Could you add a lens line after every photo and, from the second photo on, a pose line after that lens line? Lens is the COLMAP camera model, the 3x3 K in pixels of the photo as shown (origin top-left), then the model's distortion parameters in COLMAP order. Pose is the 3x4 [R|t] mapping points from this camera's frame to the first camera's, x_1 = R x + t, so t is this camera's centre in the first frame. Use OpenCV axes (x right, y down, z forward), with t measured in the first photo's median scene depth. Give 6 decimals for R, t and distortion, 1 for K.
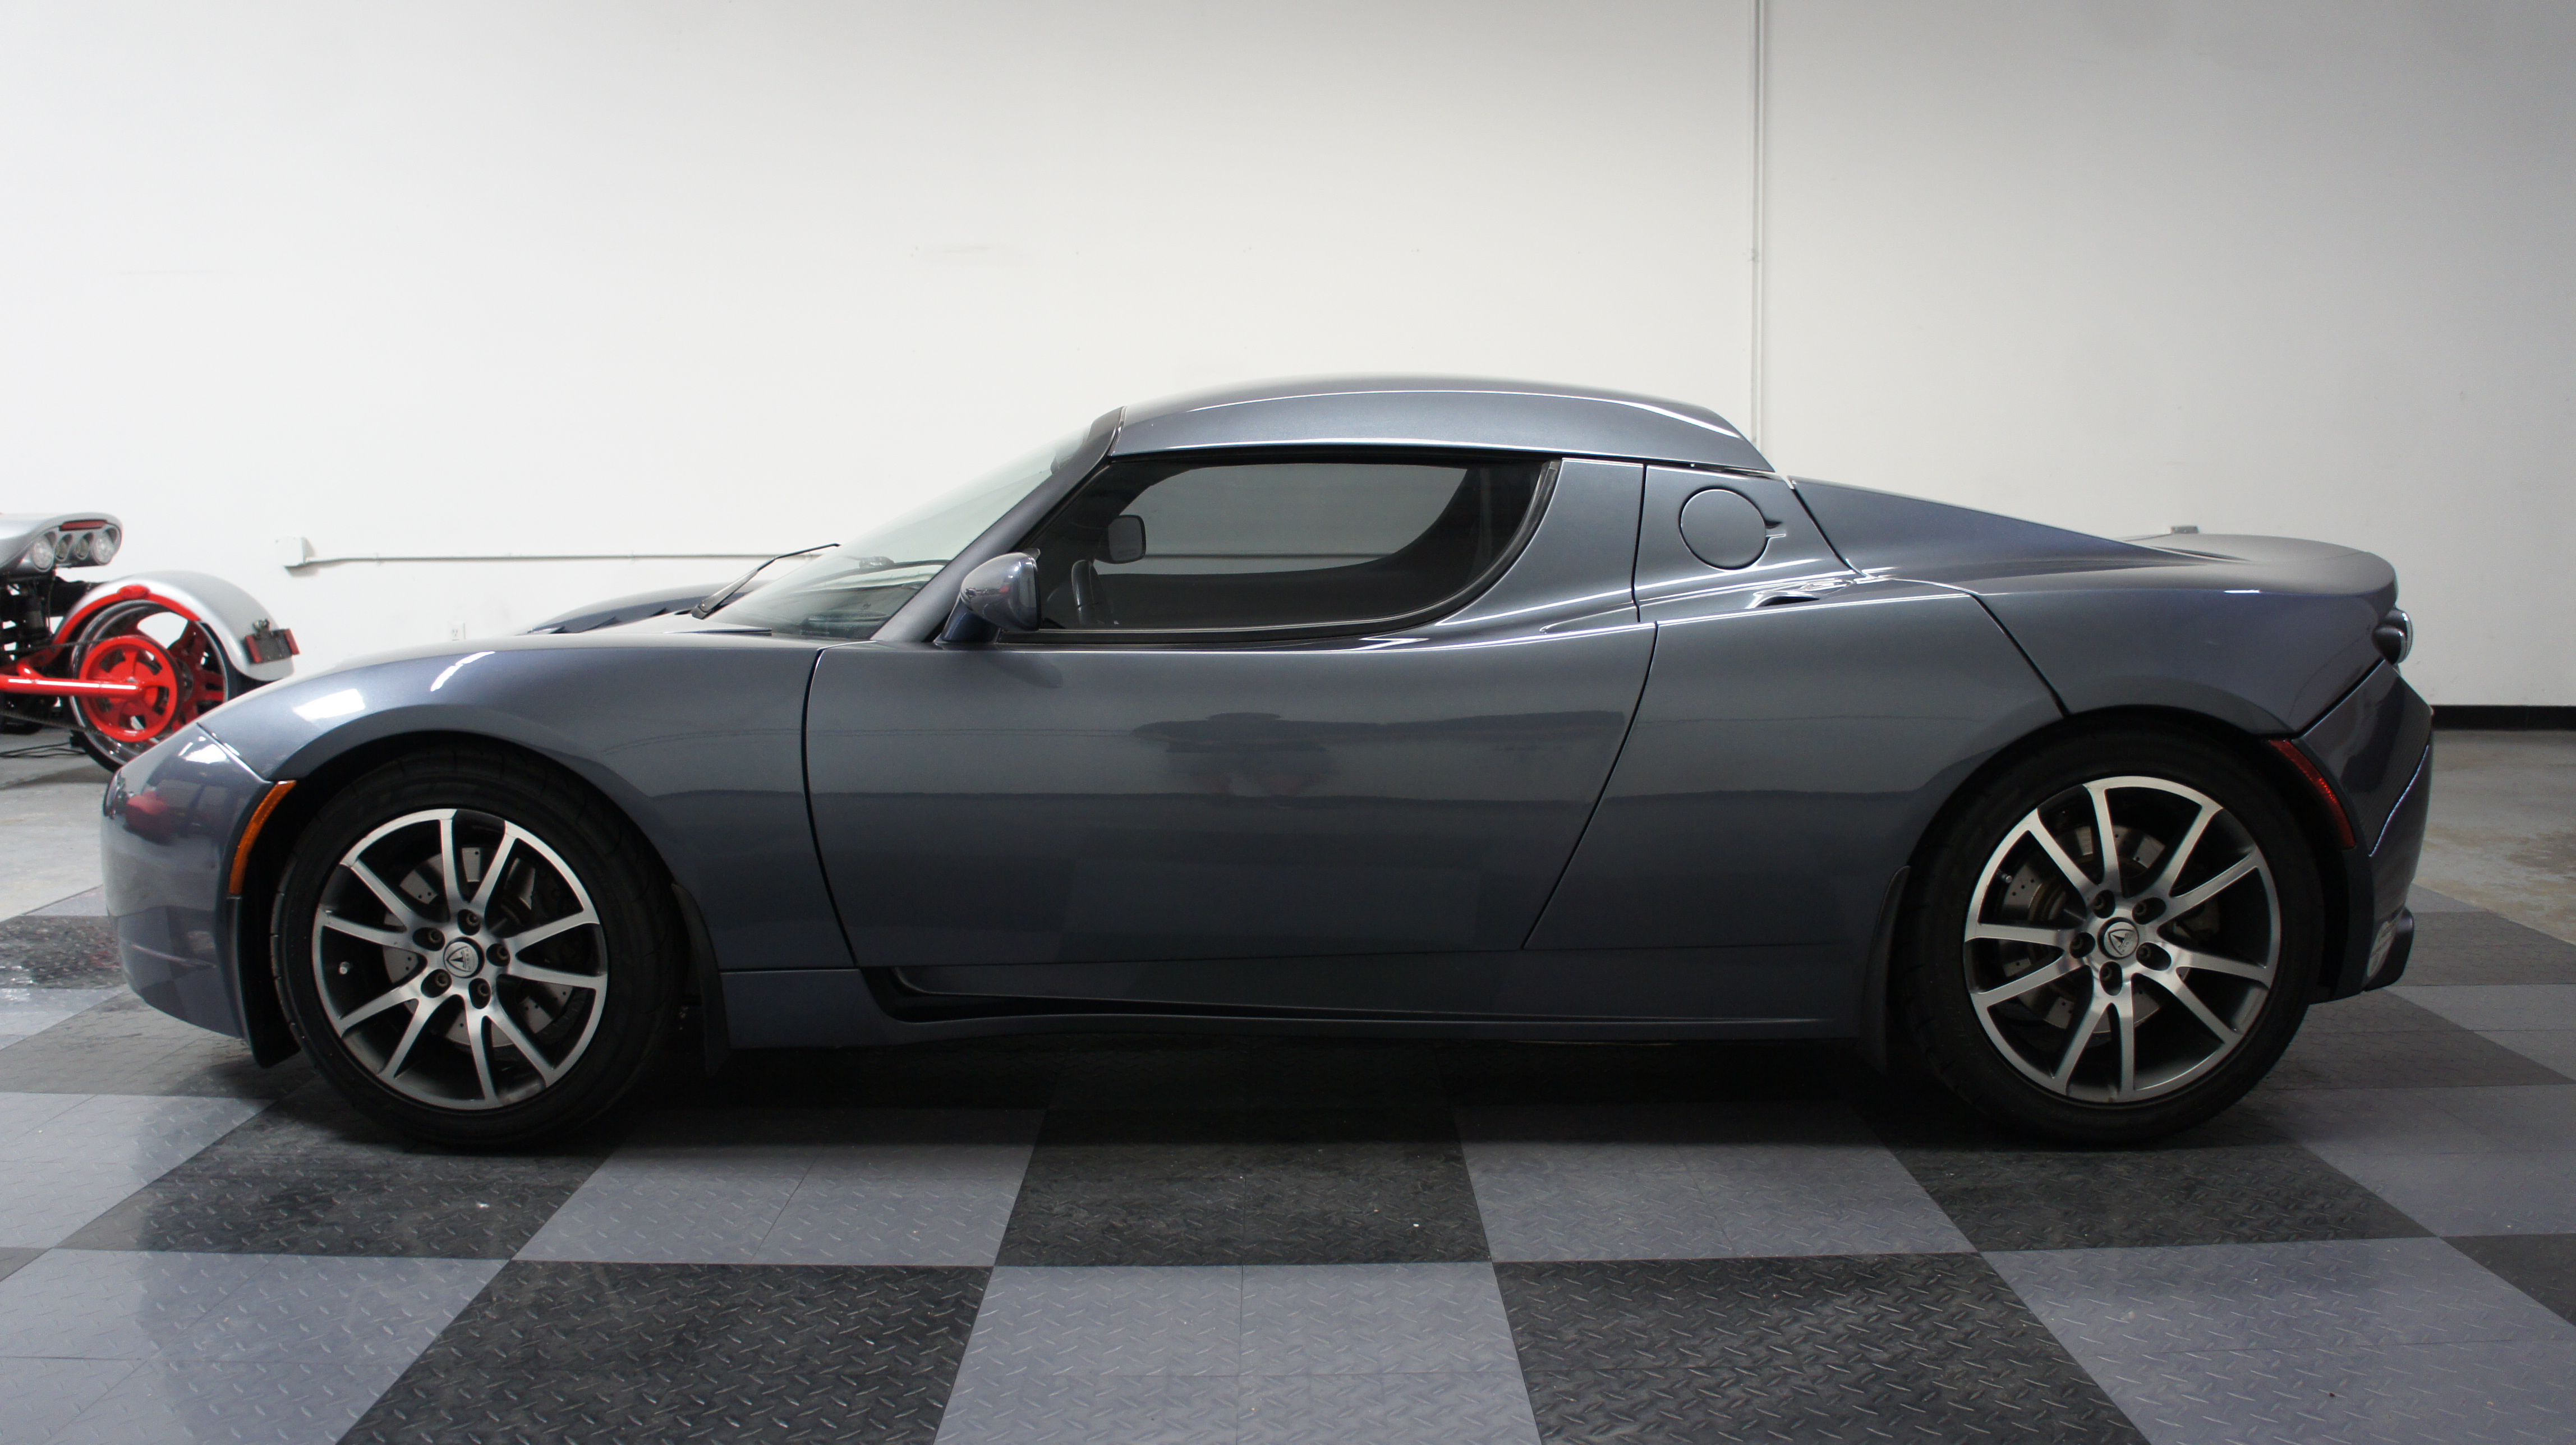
lens RADIAL K [[2014.2, 0, 1272.3], [0, 2014.2, 712.5], [0, 0, 1]] dist [-0.180308, 0.124835]
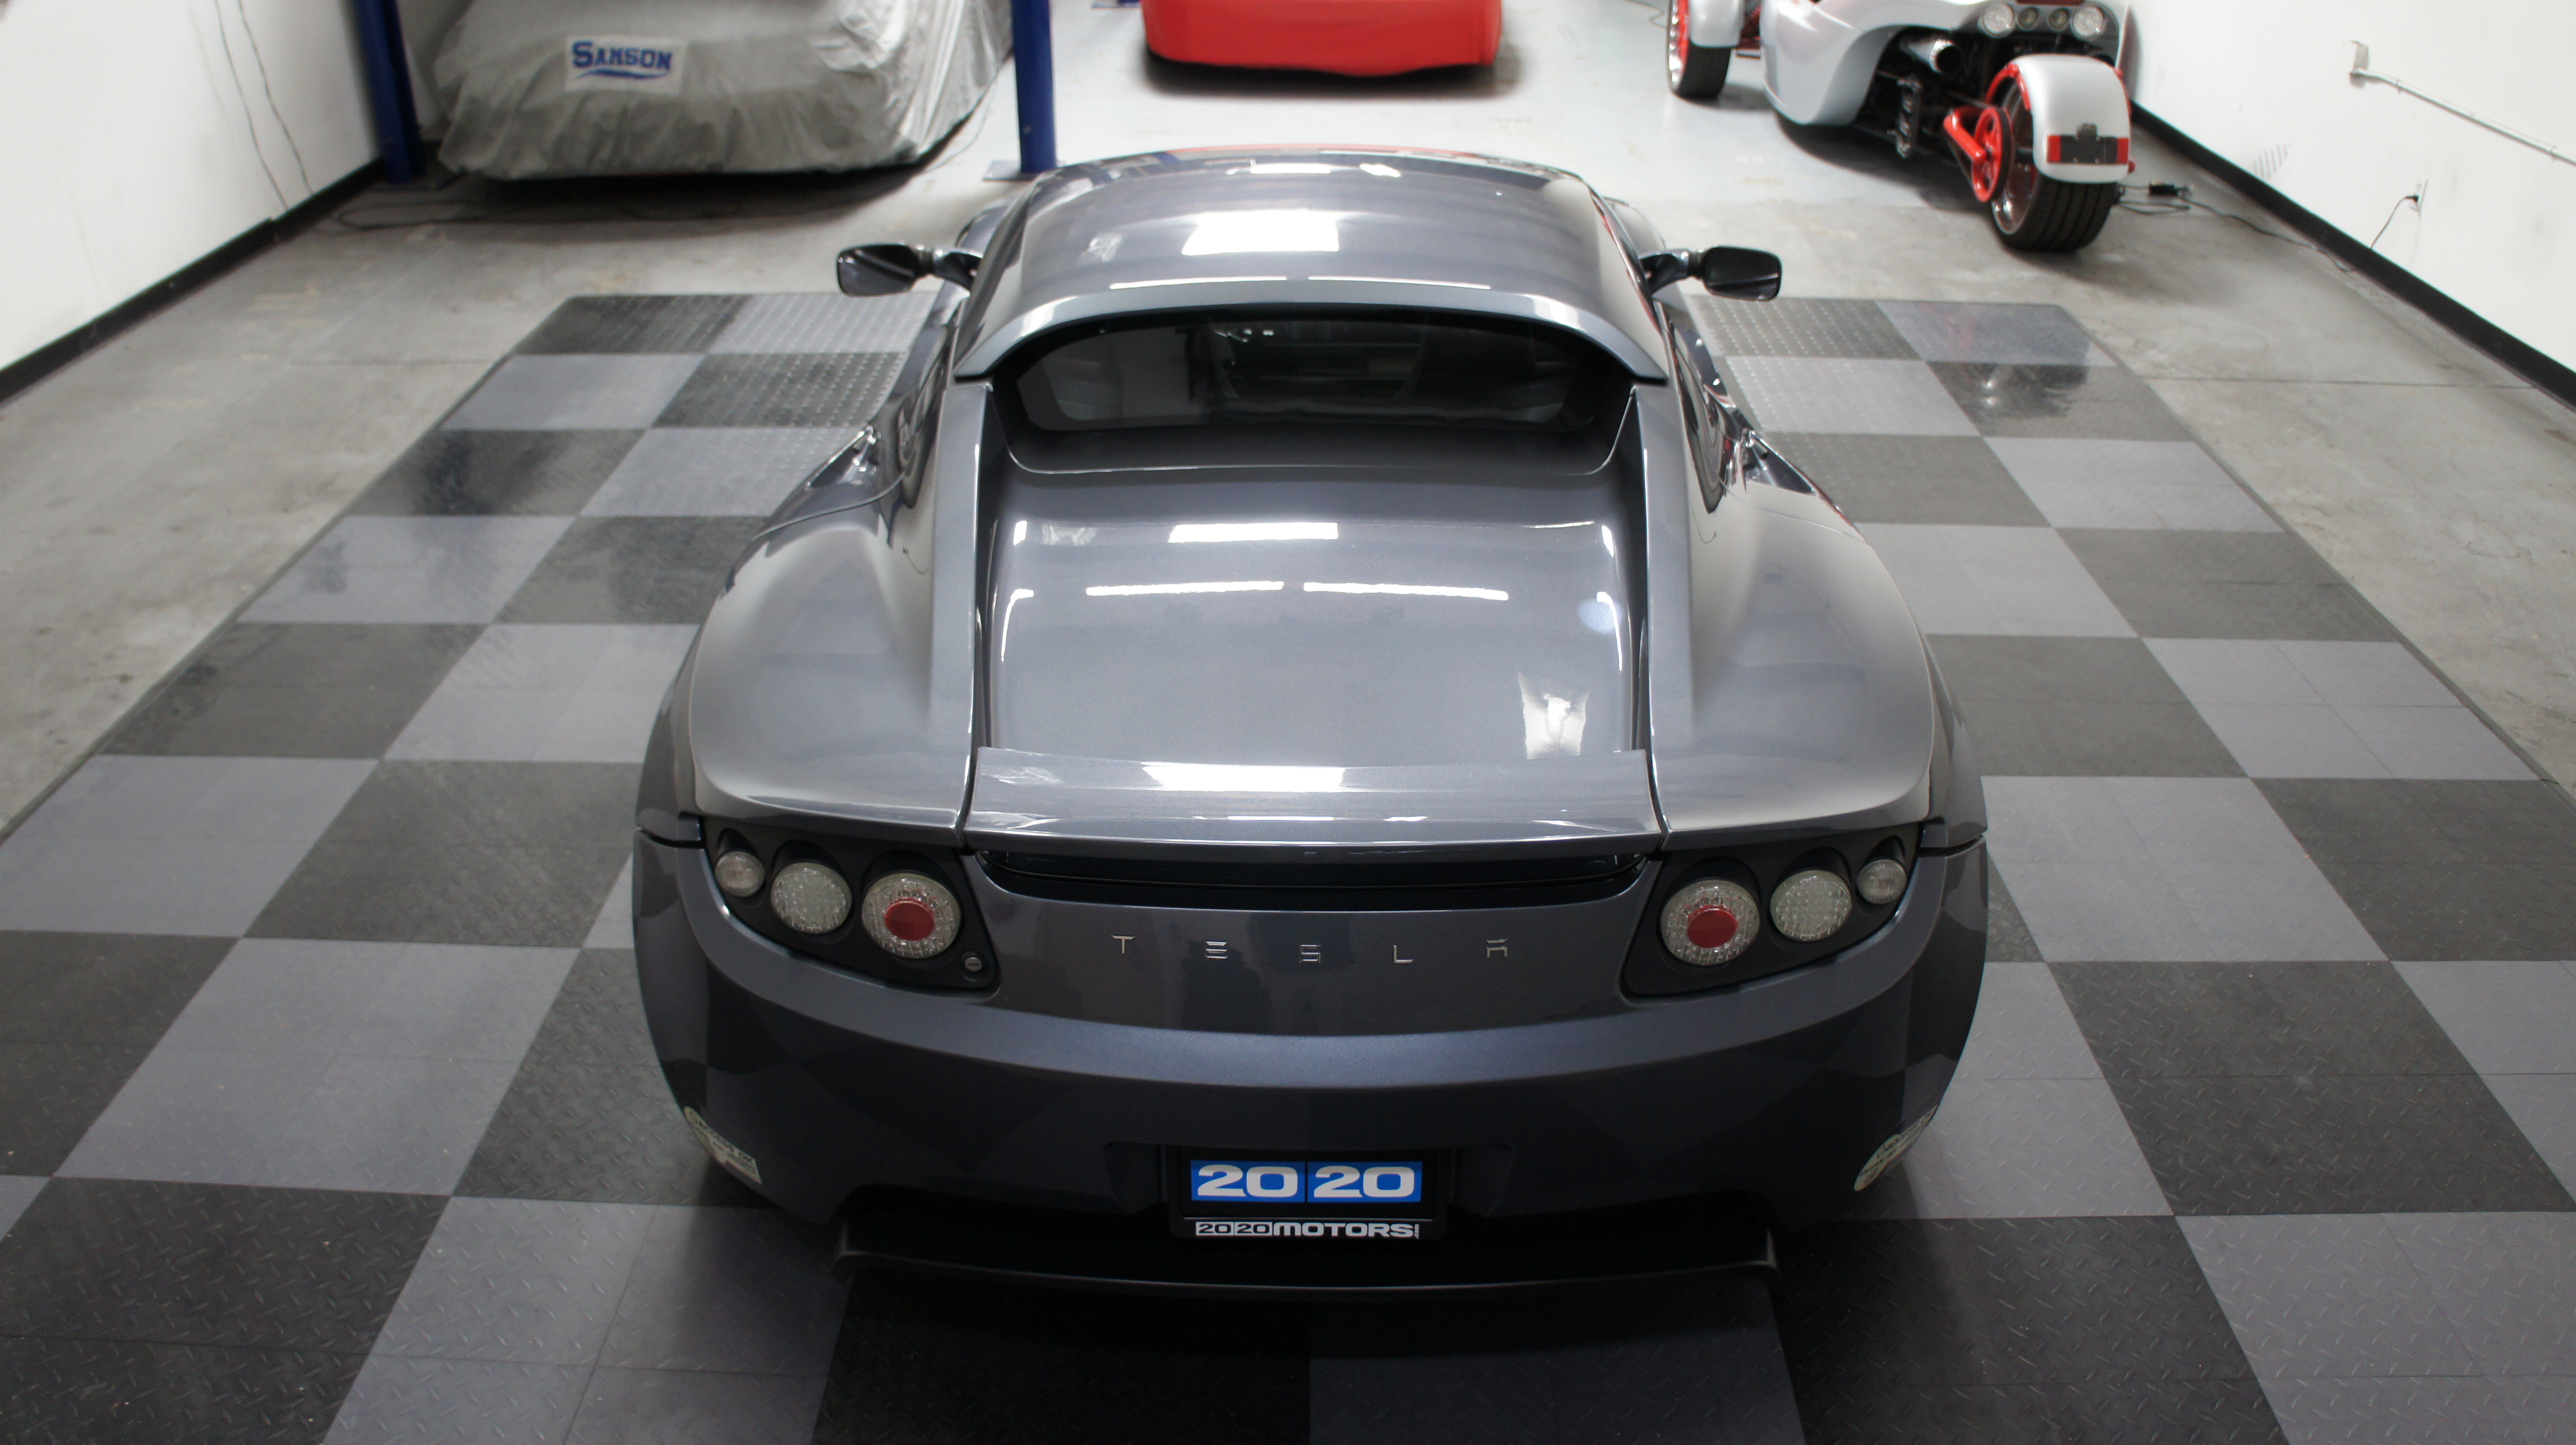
lens RADIAL K [[2014.2, 0, 1283.7], [0, 2014.2, 675.2], [0, 0, 1]] dist [-0.180308, 0.124835]
pose [[-0.011742, 0.474863, -0.879981, 1.289877], [-0.127030, 0.872203, 0.472361, -0.520784], [0.991829, 0.117330, 0.050081, 1.217032]]
